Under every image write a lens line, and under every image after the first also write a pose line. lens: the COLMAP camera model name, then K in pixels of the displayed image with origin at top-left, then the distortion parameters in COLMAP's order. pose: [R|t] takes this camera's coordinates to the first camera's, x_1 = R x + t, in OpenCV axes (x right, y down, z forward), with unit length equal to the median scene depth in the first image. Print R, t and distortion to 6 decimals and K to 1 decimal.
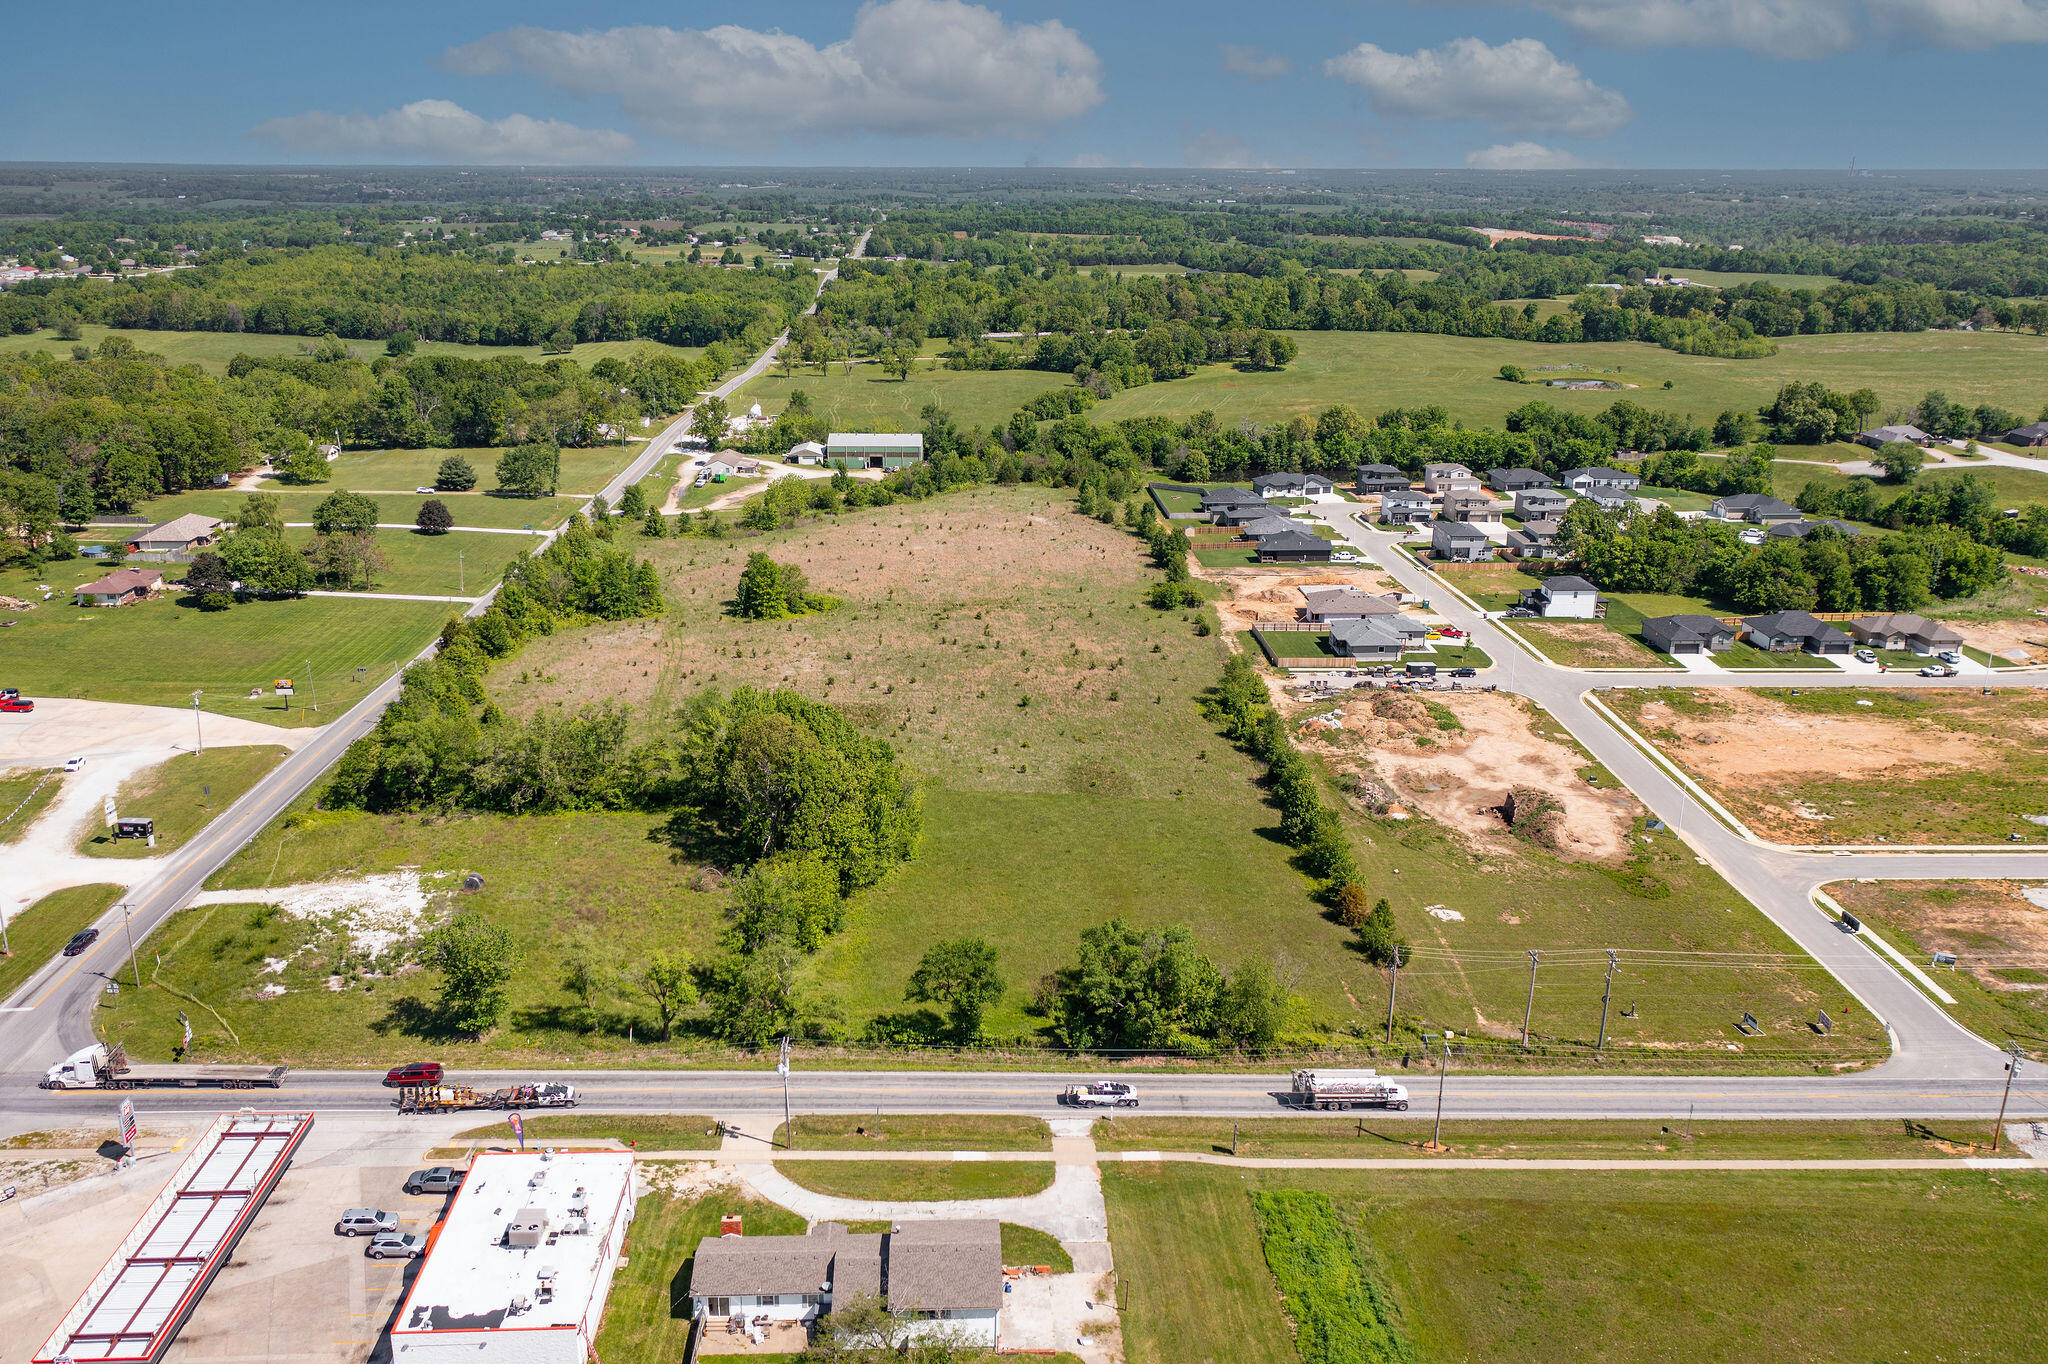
lens RADIAL K [[1631.1, 0, 1015.5], [0, 1631.1, 681.1], [0, 0, 1]] dist [0.005068, 0.010530]
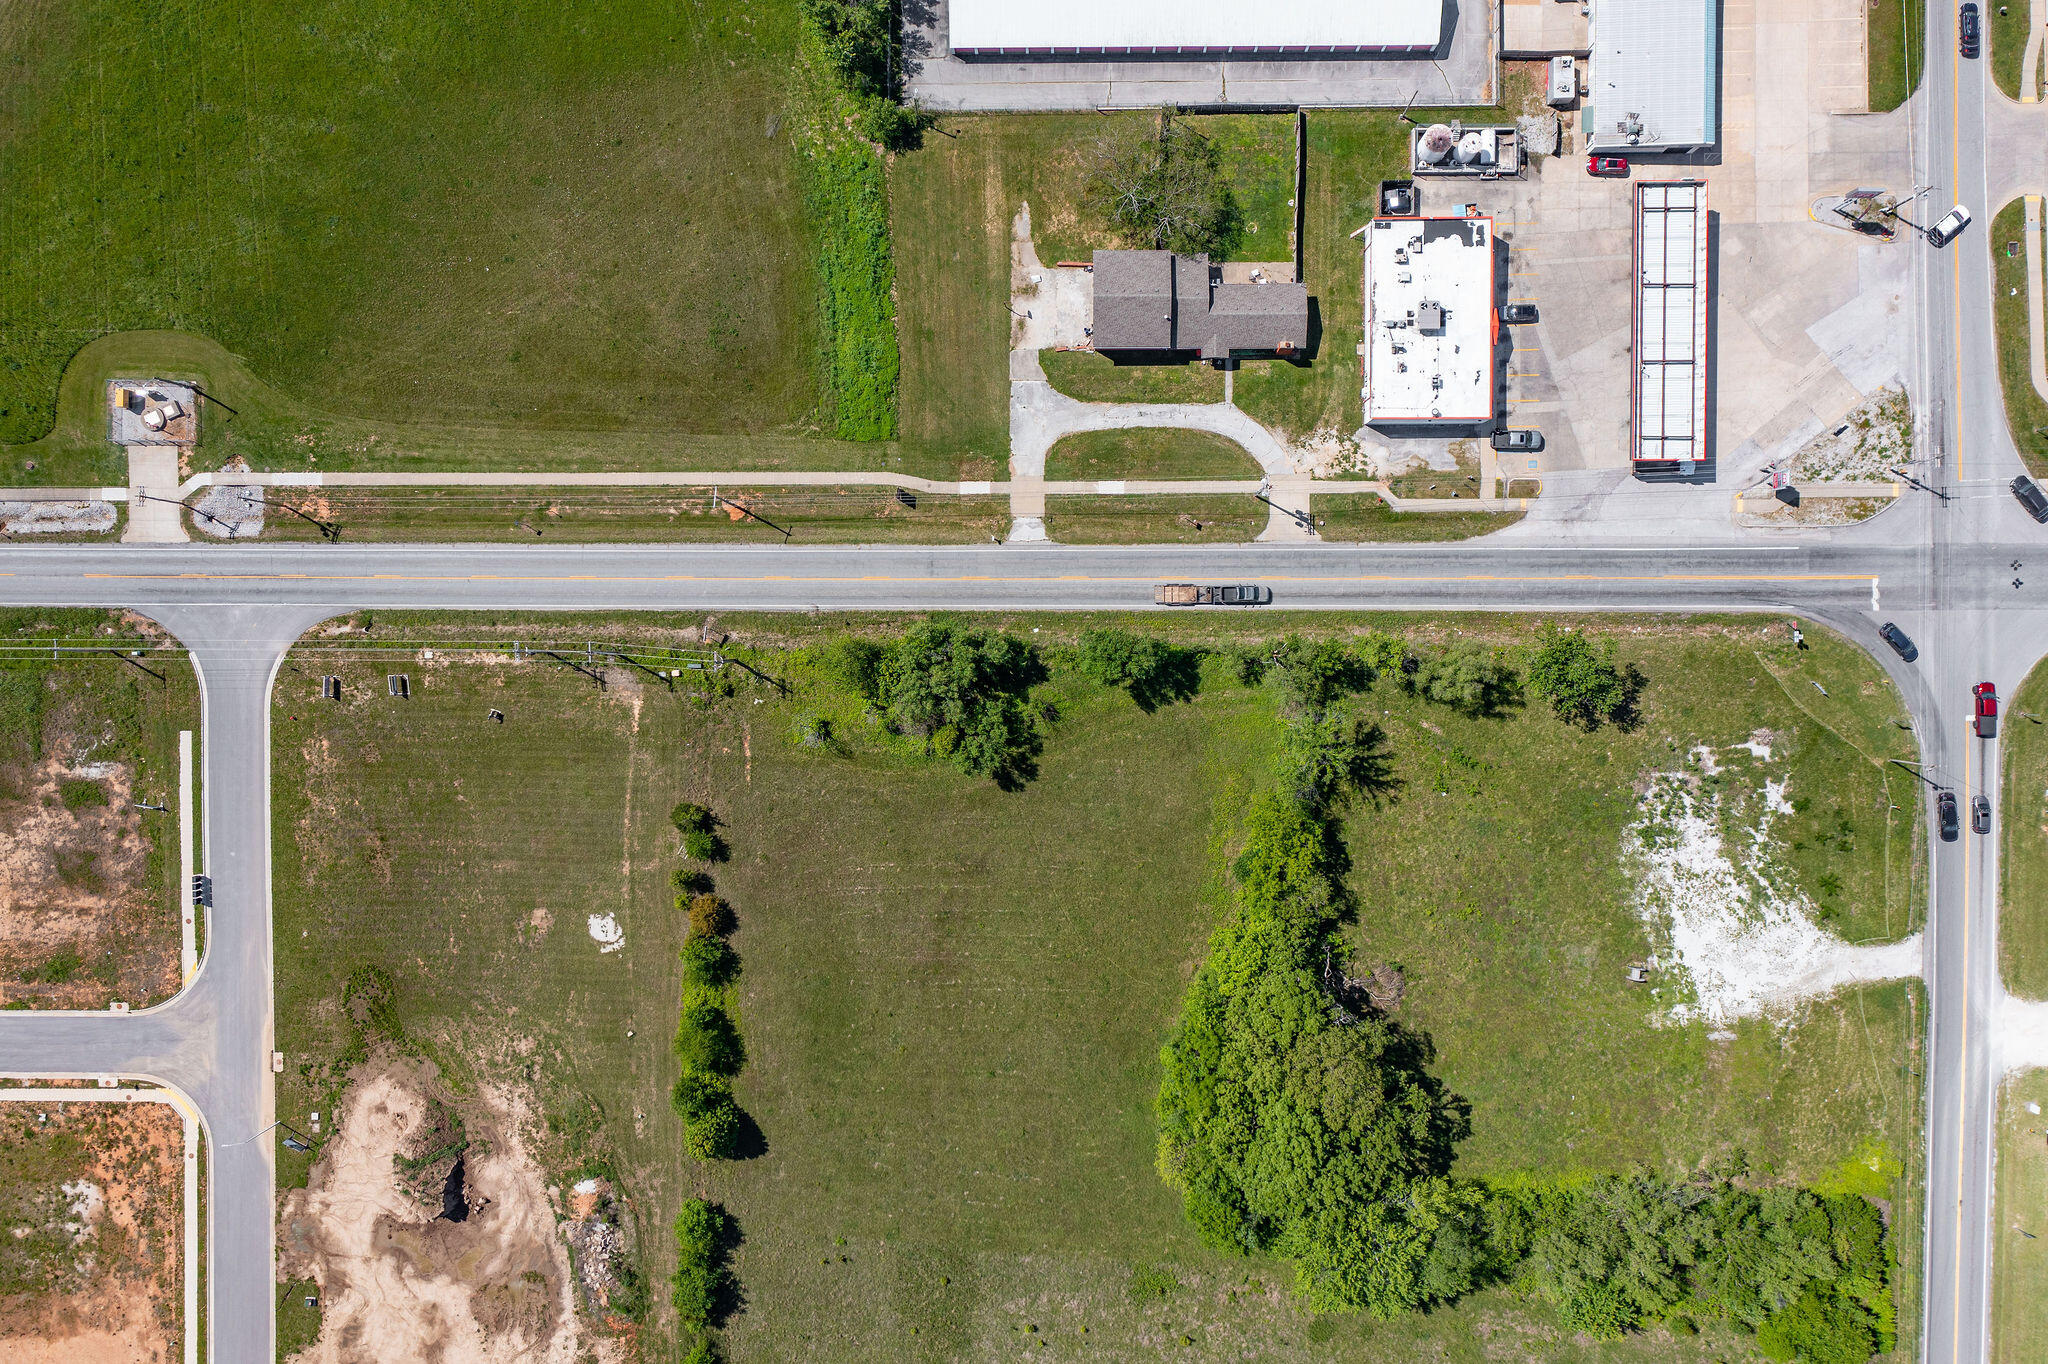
lens RADIAL K [[1641.7, 0, 1024.0], [0, 1641.7, 682.0], [0, 0, 1]] dist [0.008686, 0.010779]
pose [[-0.999025, -0.041122, 0.016034, 0.008186], [0.028660, -0.328120, 0.944201, -0.622744], [-0.033567, 0.943740, 0.328979, 0.471125]]
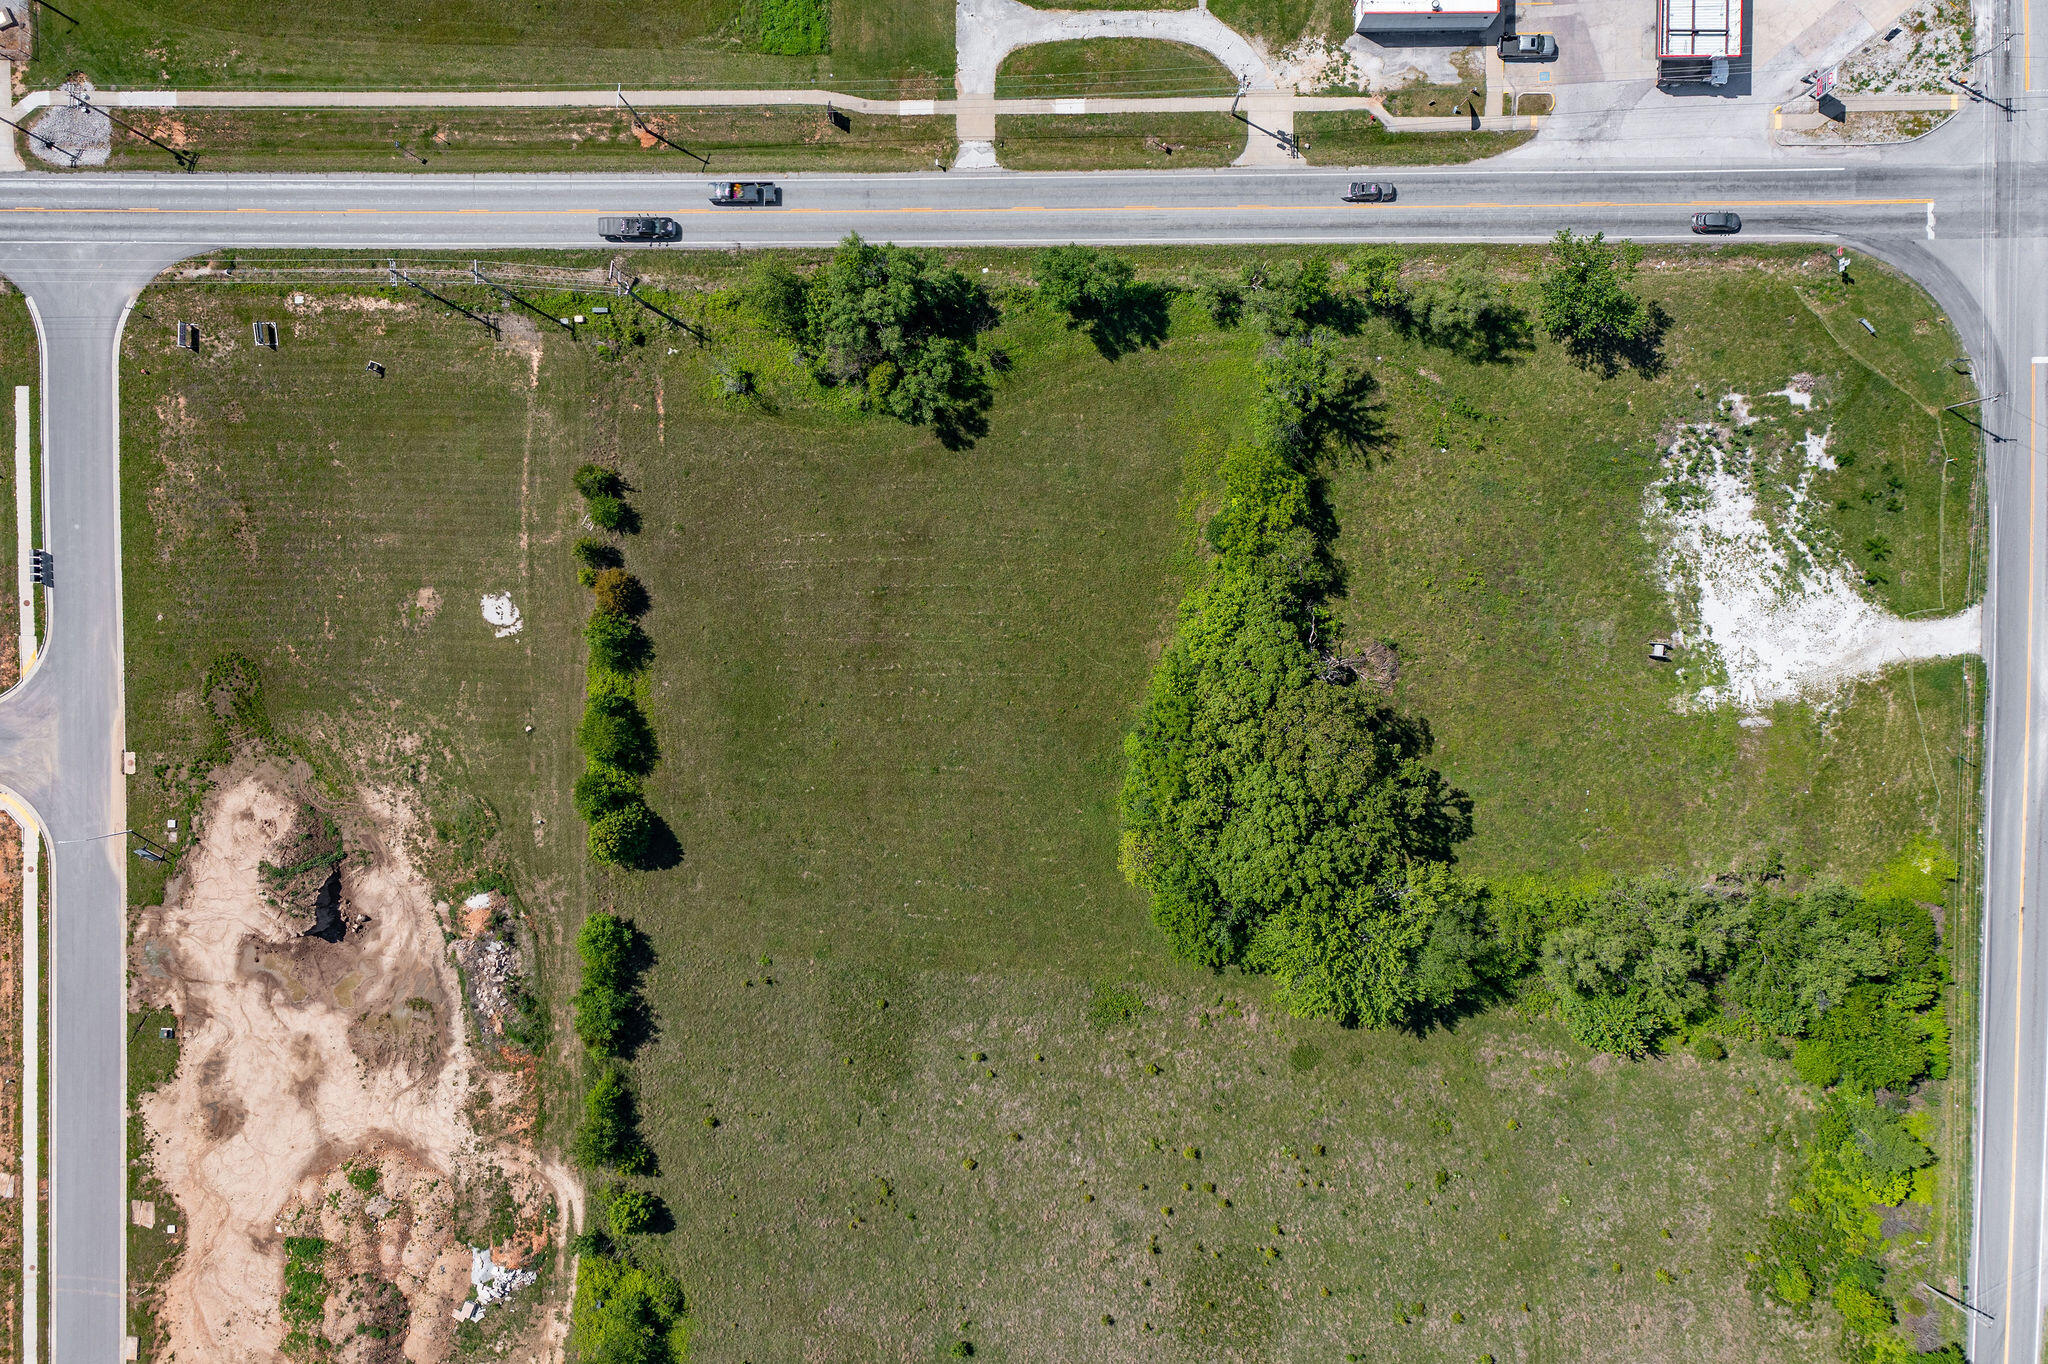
lens RADIAL K [[1644.9, 0, 1024.0], [0, 1644.9, 682.0], [0, 0, 1]] dist [0.017364, 0.010037]
pose [[-0.999072, -0.042273, 0.008240, -0.014759], [0.021626, -0.326939, 0.944798, -0.589398], [-0.037245, 0.944099, 0.327550, 0.650925]]
